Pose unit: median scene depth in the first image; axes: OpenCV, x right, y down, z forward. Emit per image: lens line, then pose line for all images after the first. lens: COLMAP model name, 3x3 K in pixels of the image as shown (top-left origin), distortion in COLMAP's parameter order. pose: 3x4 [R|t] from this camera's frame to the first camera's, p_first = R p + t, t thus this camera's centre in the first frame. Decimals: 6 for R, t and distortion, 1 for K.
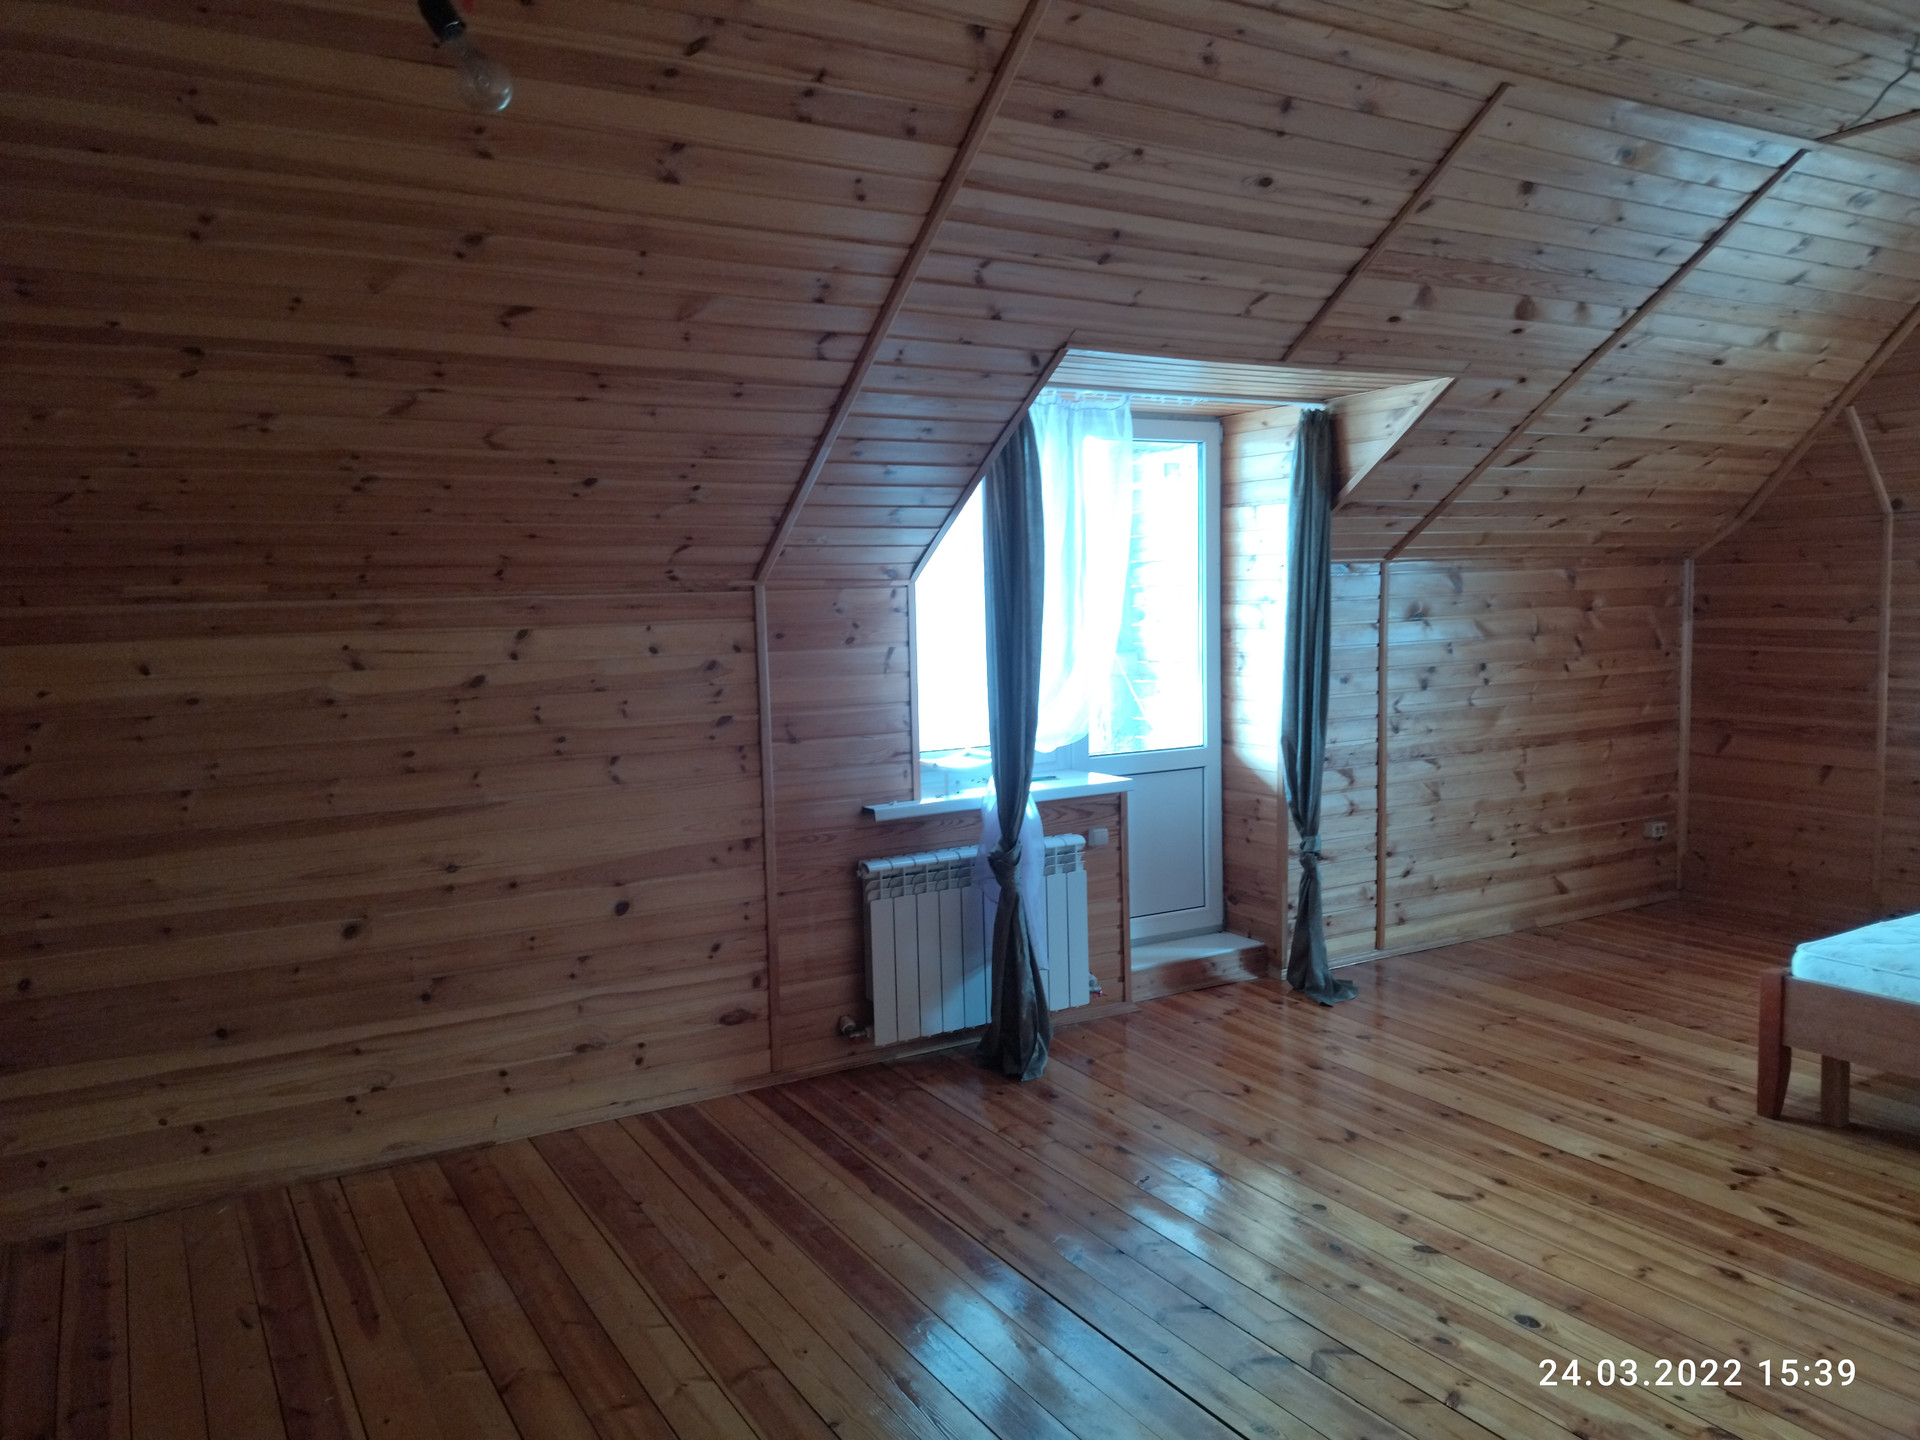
lens RADIAL K [[1452.4, 0, 966.8], [0, 1452.4, 717.8], [0, 0, 1]] dist [0.087983, -0.111405]
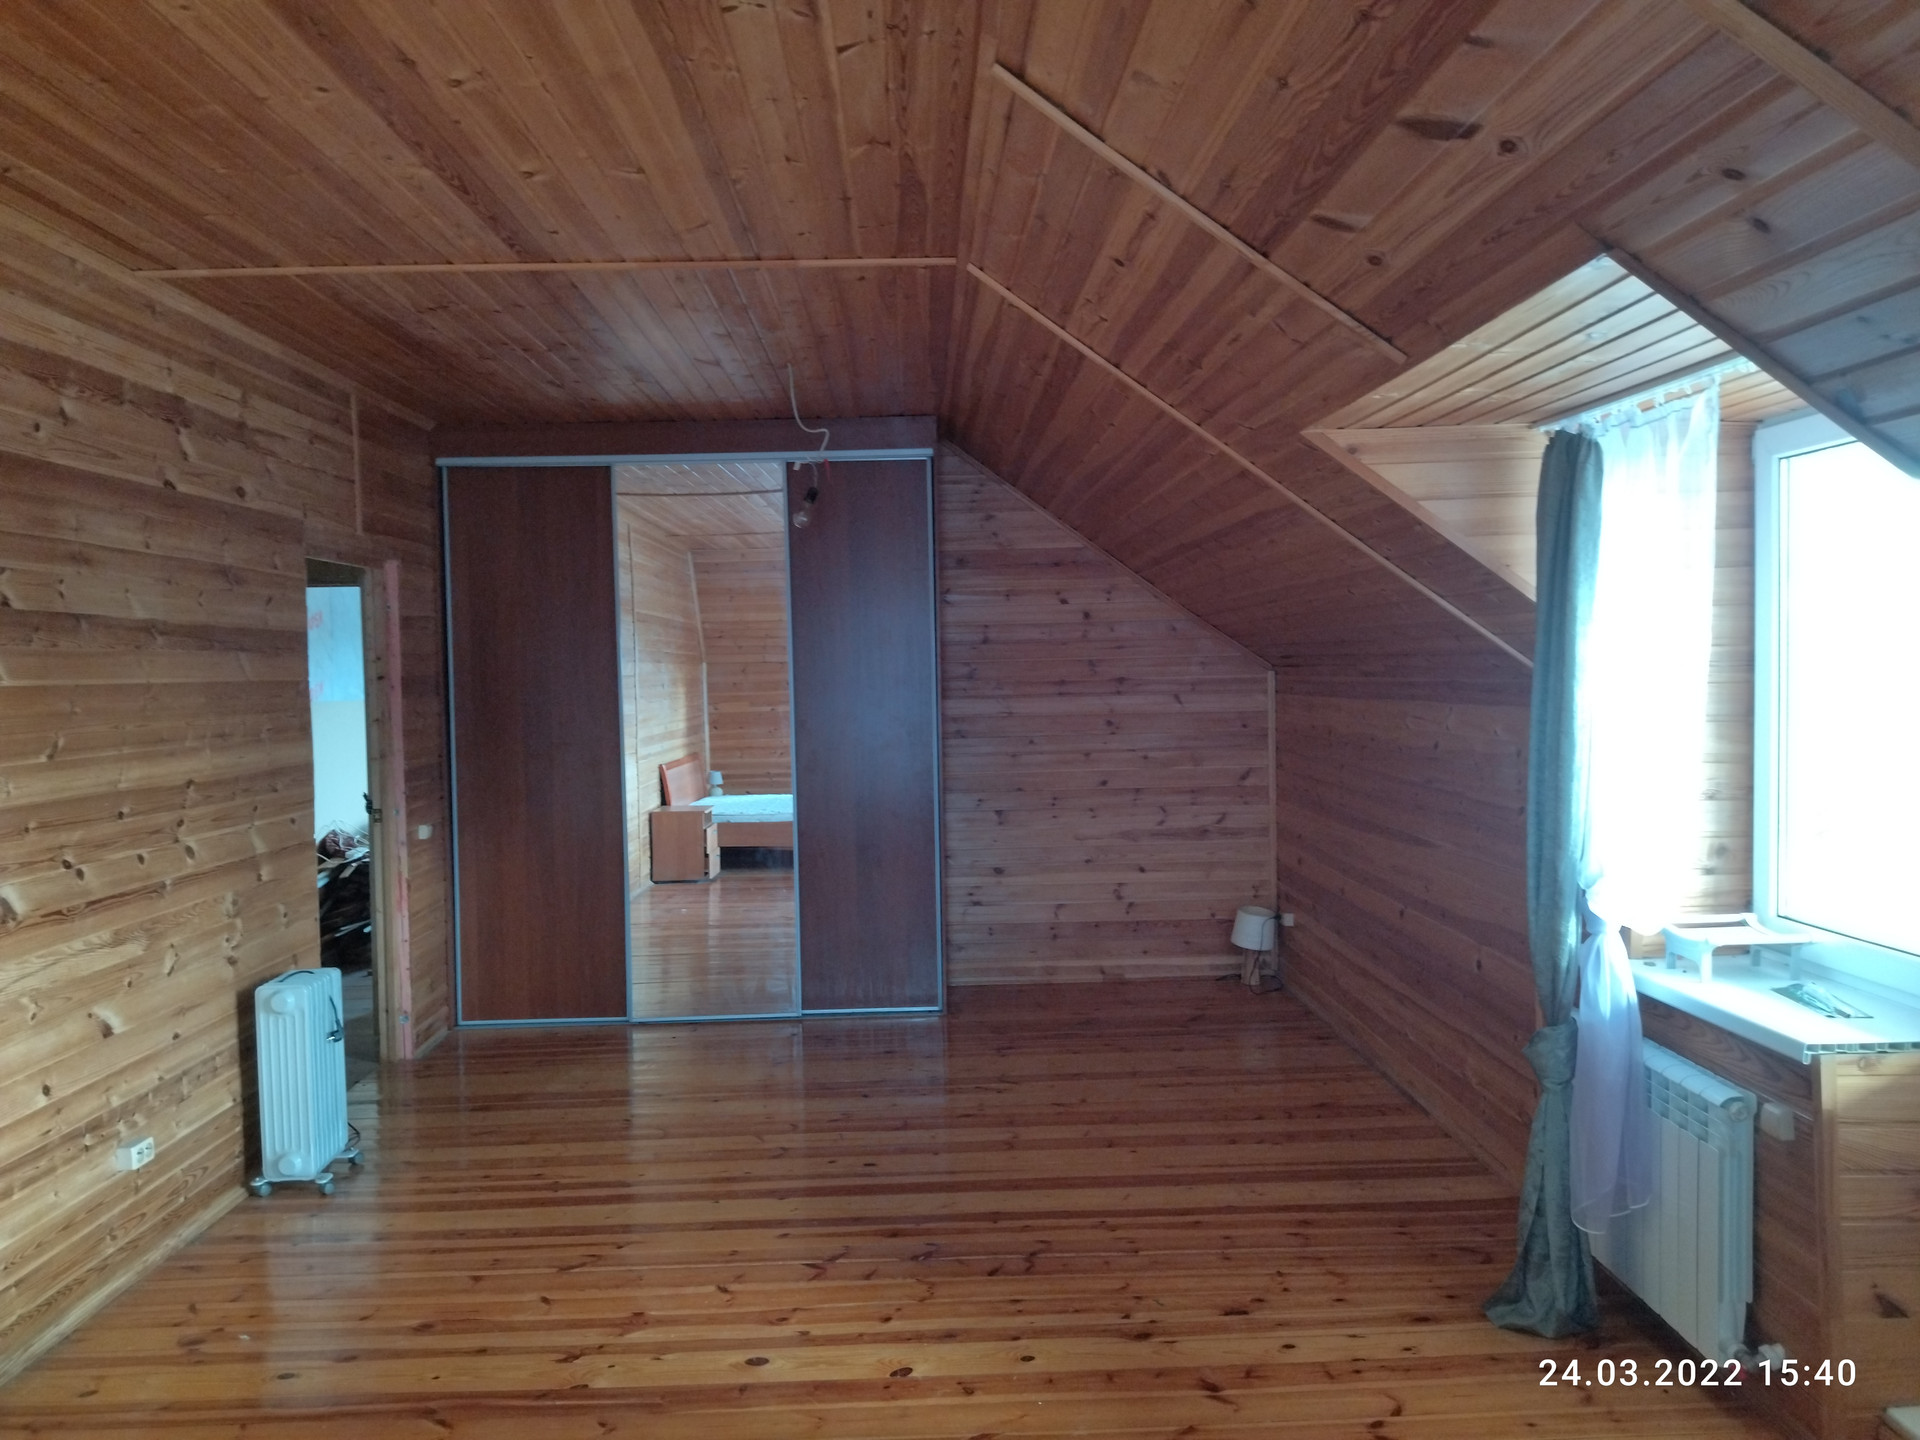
lens RADIAL K [[1452.4, 0, 966.8], [0, 1452.4, 717.8], [0, 0, 1]] dist [0.087983, -0.111405]
pose [[-0.479430, 0.063559, -0.875276, 1.113166], [-0.050205, 0.993754, 0.099662, -0.179615], [0.876143, 0.091724, -0.473244, 1.439493]]
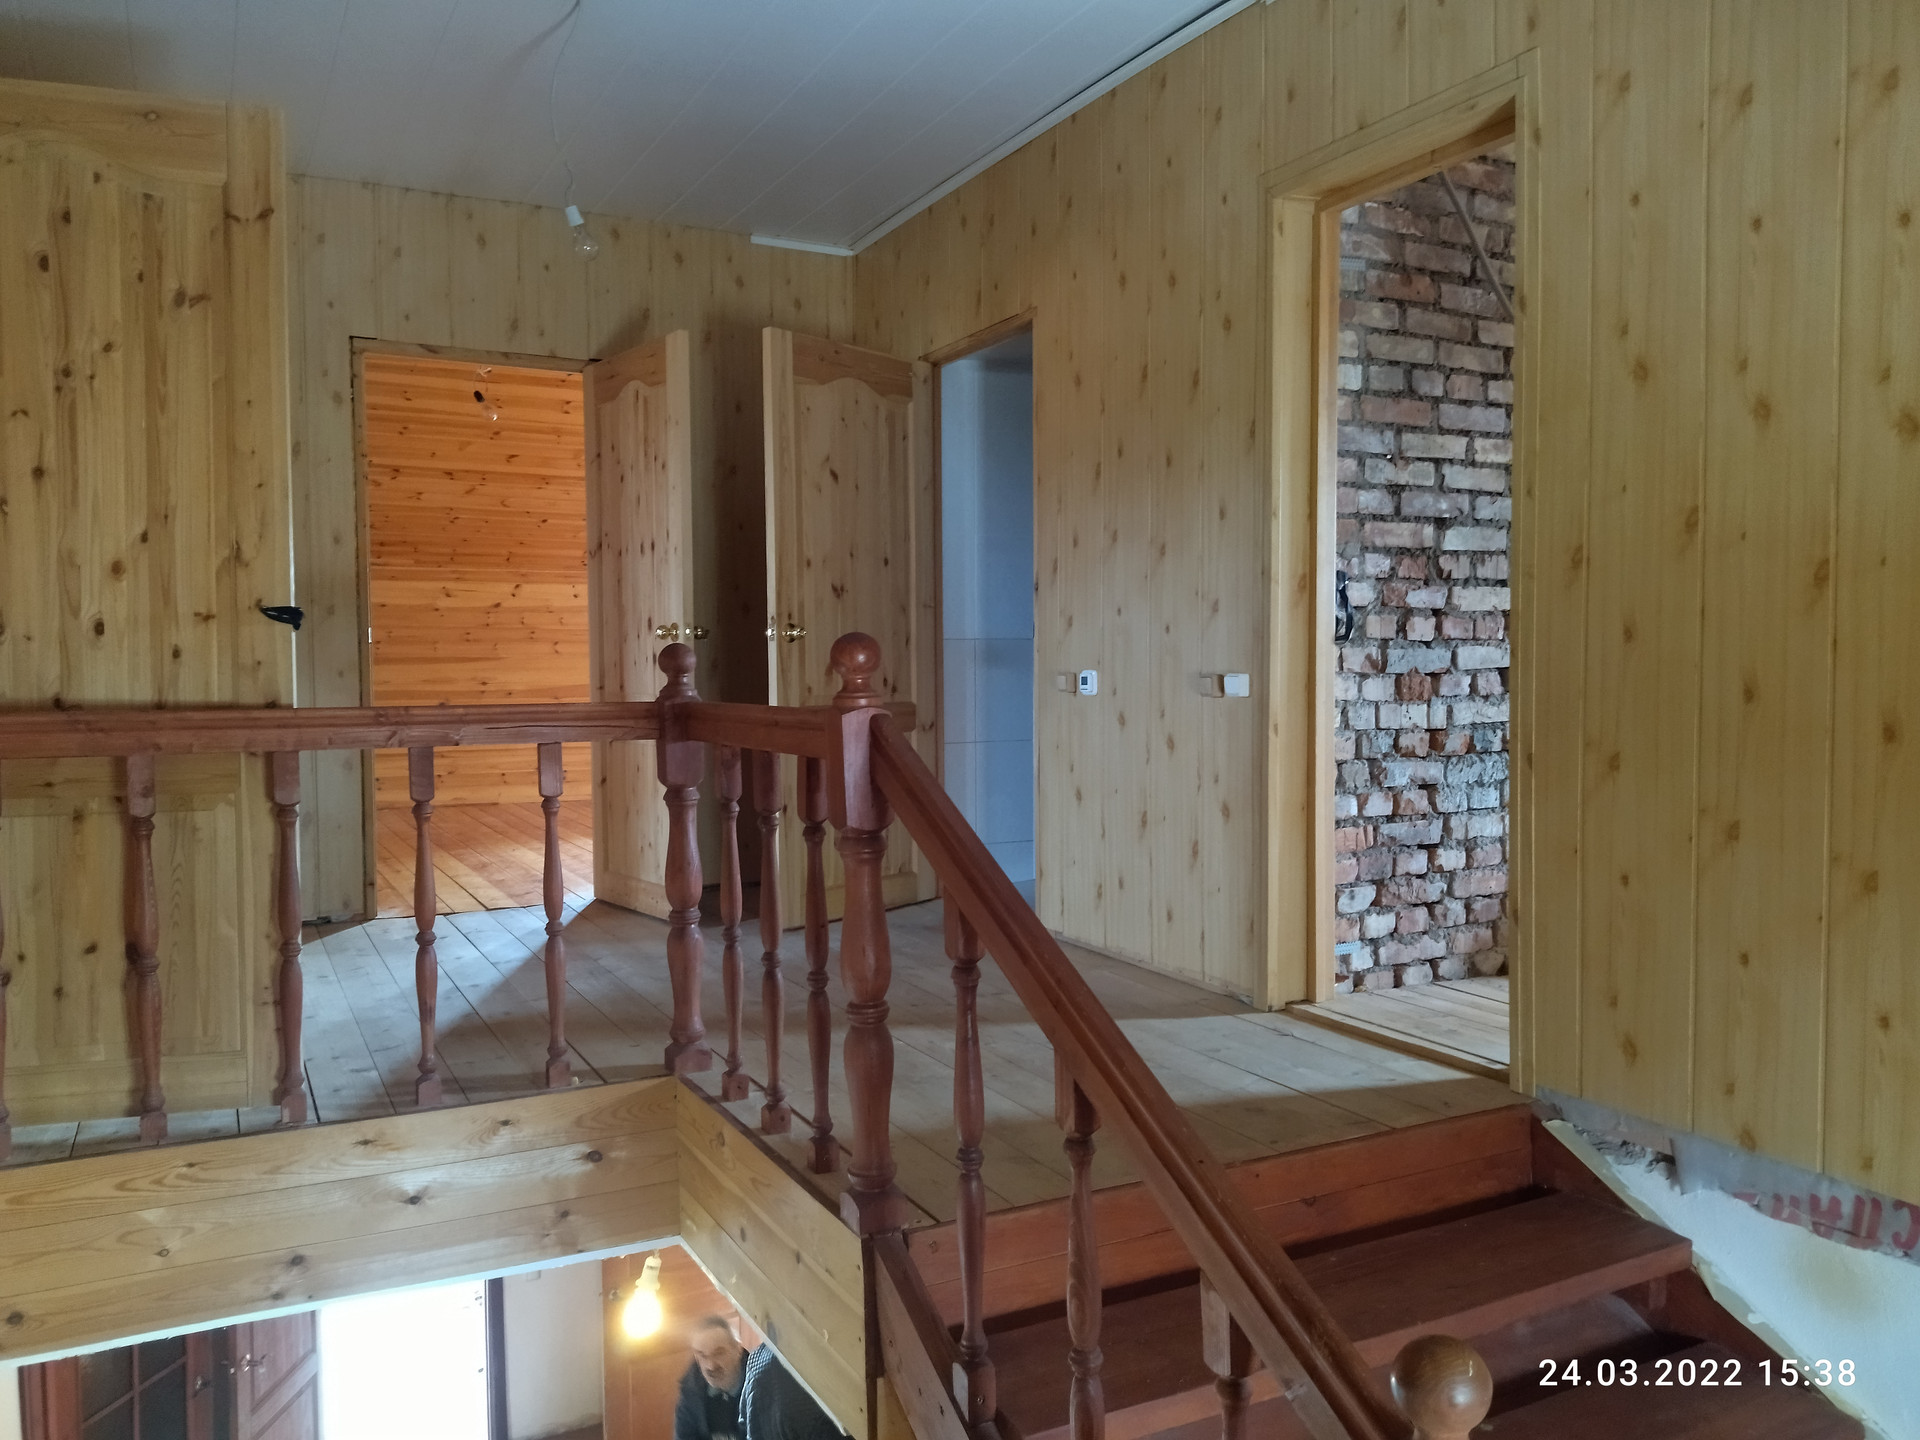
lens RADIAL K [[1452.4, 0, 966.8], [0, 1452.4, 717.8], [0, 0, 1]] dist [0.087983, -0.111405]
pose [[0.998806, 0.020868, -0.044172, 0.604184], [-0.022986, 0.998583, -0.047991, 0.288277], [0.043108, 0.048949, 0.997871, -1.499573]]
